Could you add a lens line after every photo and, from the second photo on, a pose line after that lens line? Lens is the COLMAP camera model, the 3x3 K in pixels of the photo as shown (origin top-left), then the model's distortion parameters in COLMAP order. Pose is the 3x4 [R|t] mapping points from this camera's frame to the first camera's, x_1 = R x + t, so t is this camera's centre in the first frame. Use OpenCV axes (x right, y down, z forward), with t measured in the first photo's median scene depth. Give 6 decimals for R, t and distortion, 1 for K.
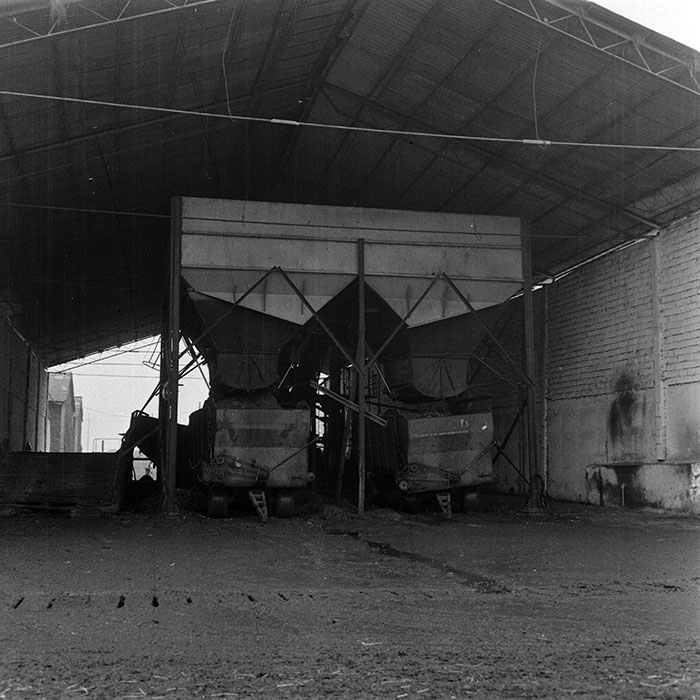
lens RADIAL K [[917.9, 0, 339.5], [0, 917.9, 350.5], [0, 0, 1]] dist [0.057715, -0.054461]
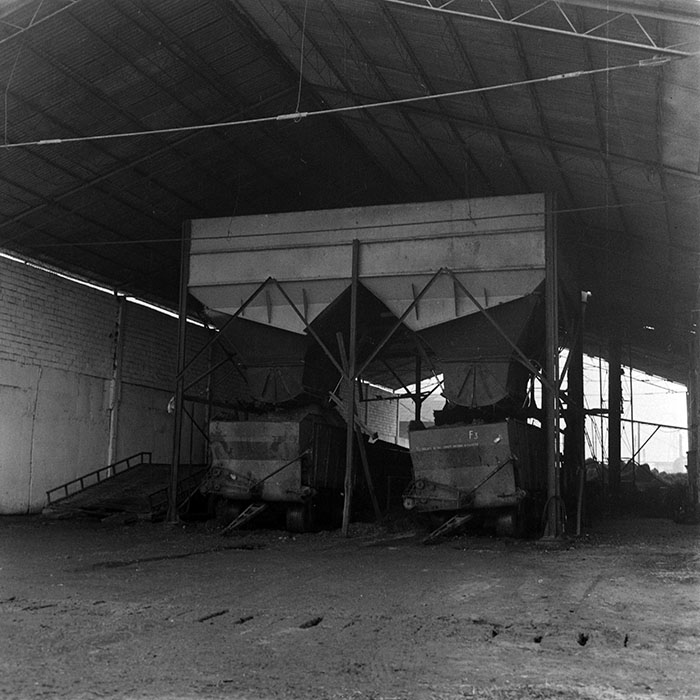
lens RADIAL K [[917.9, 0, 339.5], [0, 917.9, 350.5], [0, 0, 1]] dist [0.057715, -0.054461]
pose [[0.860525, -0.051892, -0.506758, 0.481575], [0.041427, 0.998632, -0.031912, 0.021317], [0.507720, 0.006468, 0.861498, 0.178633]]
